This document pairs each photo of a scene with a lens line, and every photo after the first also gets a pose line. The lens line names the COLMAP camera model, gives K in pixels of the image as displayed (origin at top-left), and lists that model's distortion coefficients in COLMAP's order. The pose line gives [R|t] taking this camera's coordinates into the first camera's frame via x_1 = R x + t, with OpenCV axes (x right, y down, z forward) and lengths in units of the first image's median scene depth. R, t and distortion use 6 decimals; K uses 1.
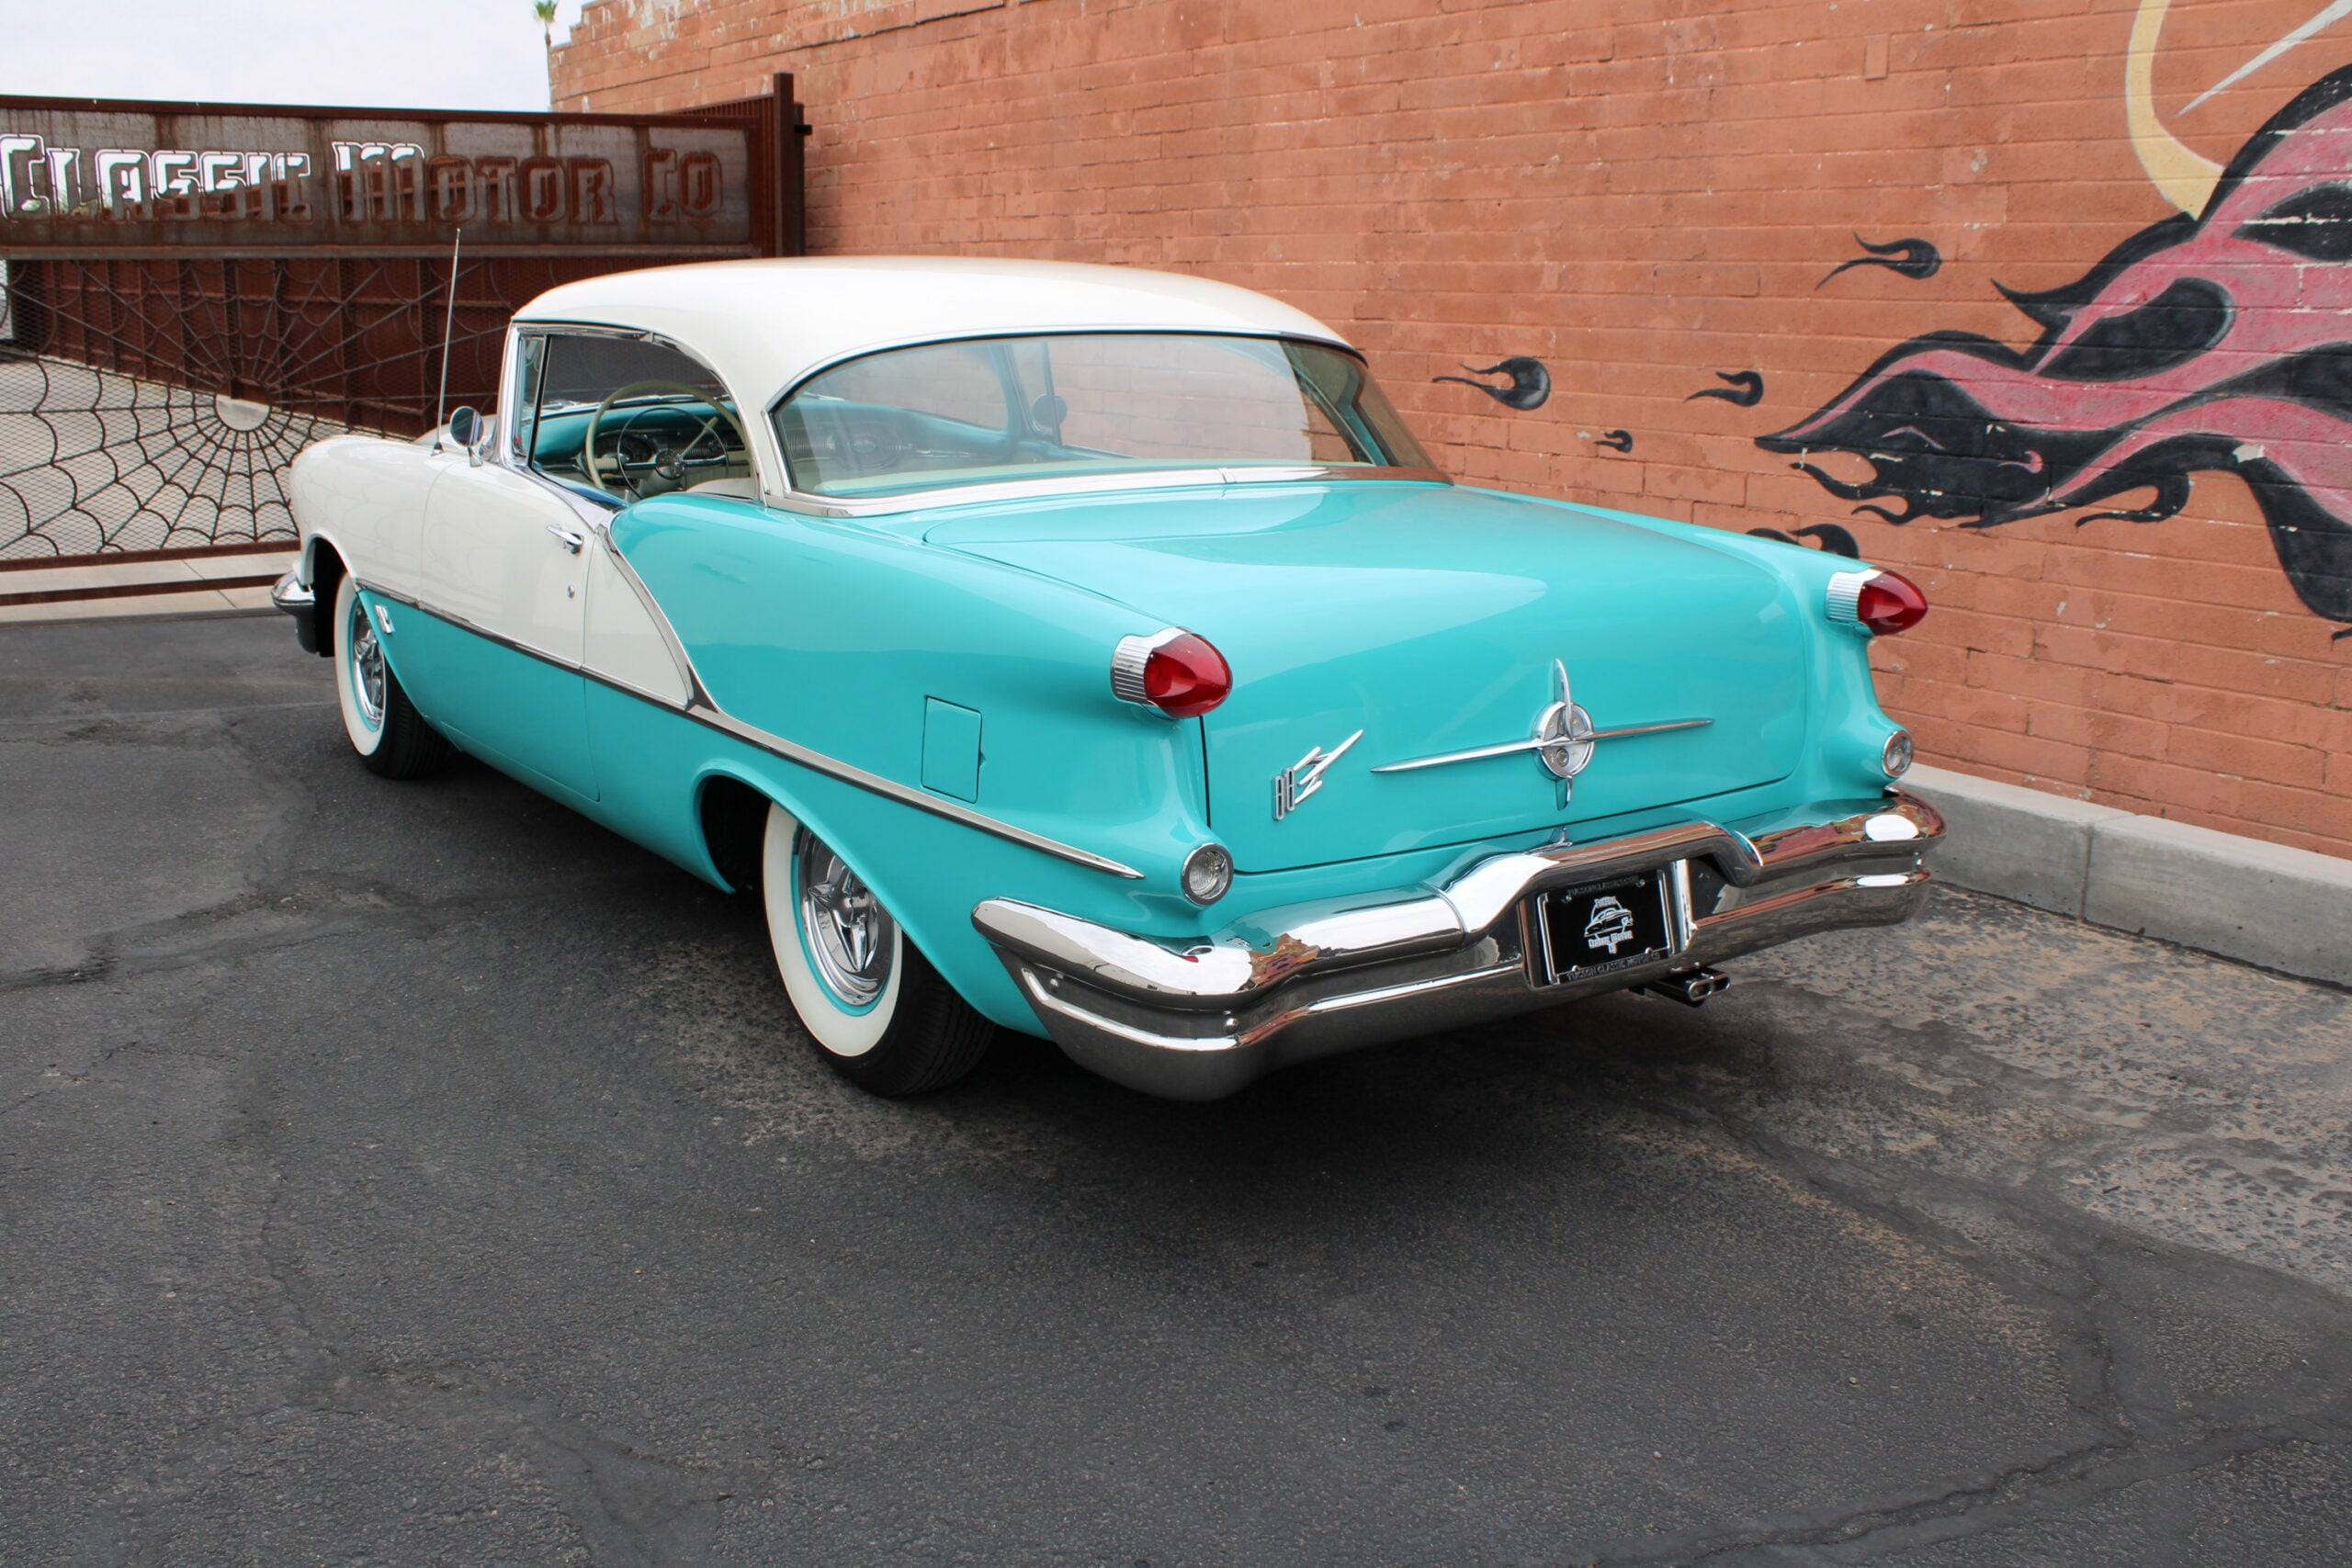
lens RADIAL K [[2189.9, 0, 1139.2], [0, 2189.9, 757.9], [0, 0, 1]] dist [-0.095396, 0.000000]
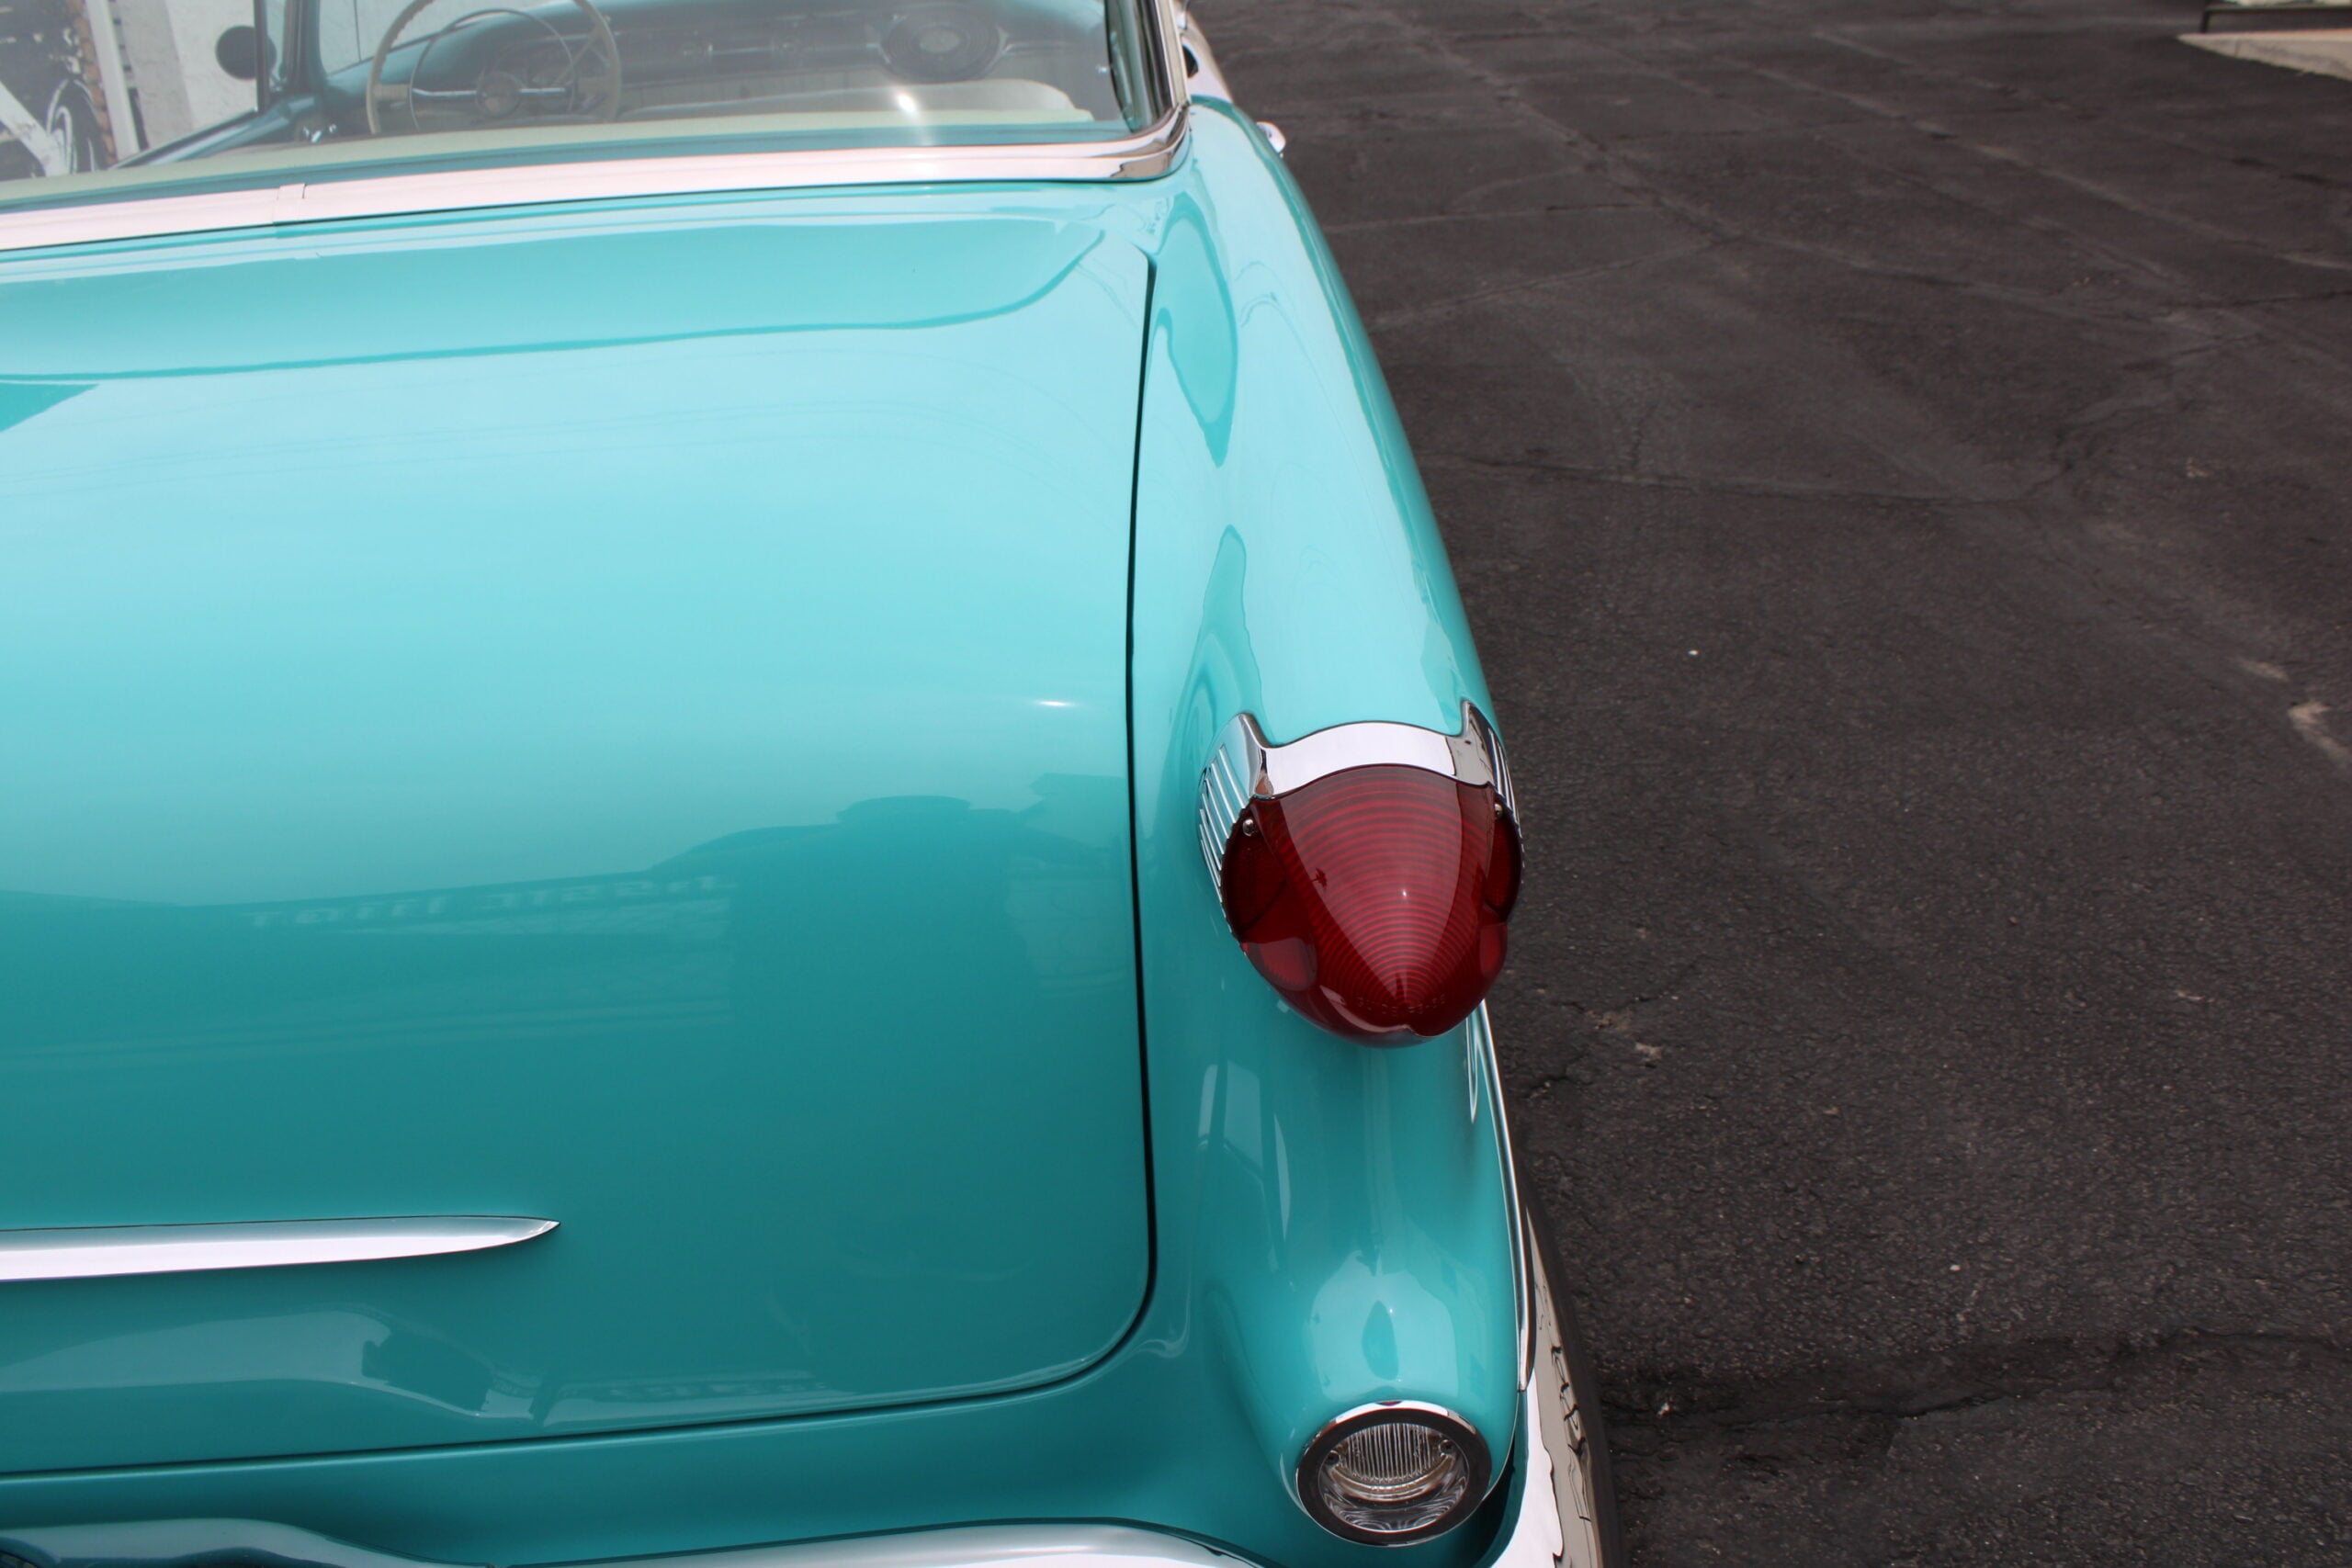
lens RADIAL K [[1985.5, 0, 1143.0], [0, 1985.5, 764.6], [0, 0, 1]] dist [-0.158507, 0.148896]
pose [[-0.834456, -0.212951, 0.508267, -0.424797], [0.146351, 0.803564, 0.576946, -0.180282], [-0.531287, 0.555821, -0.639373, 0.902538]]
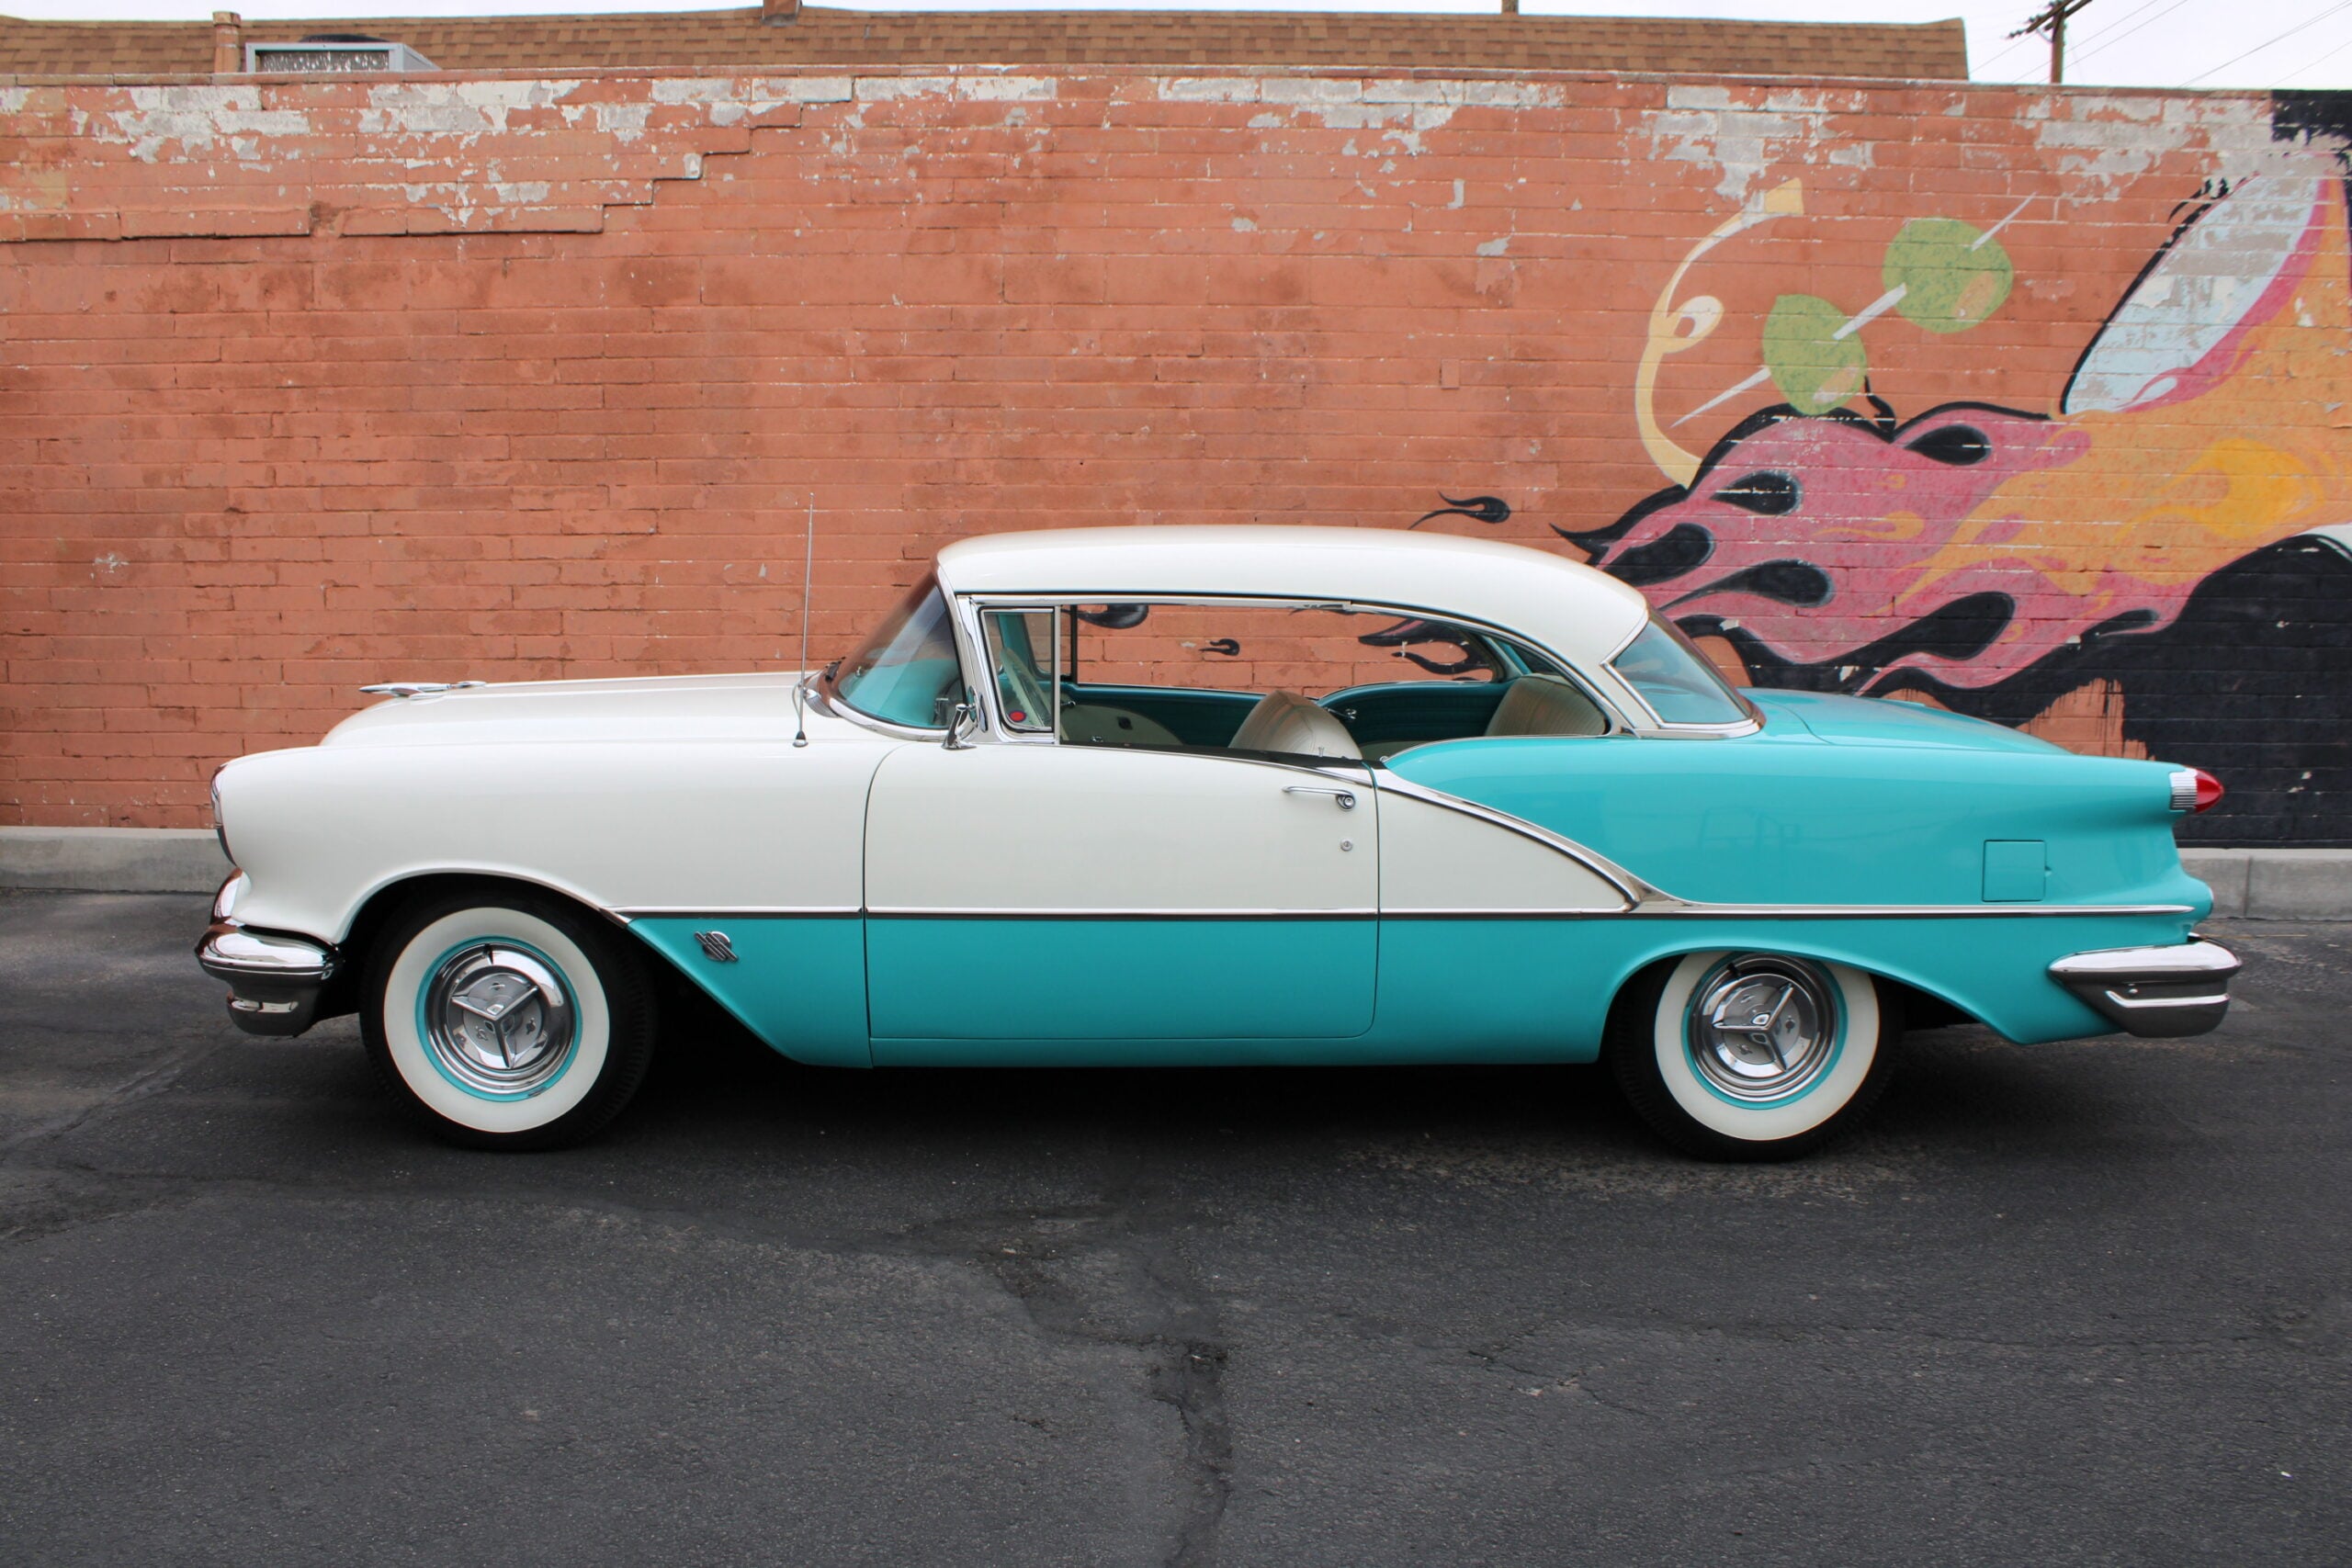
lens RADIAL K [[1985.5, 0, 1139.7], [0, 1985.5, 774.5], [0, 0, 1]] dist [-0.158507, 0.148896]
pose [[0.569530, -0.116932, 0.813611, -0.823427], [0.172423, 0.984803, 0.020839, -0.110446], [-0.803683, 0.128417, 0.581037, 0.385341]]
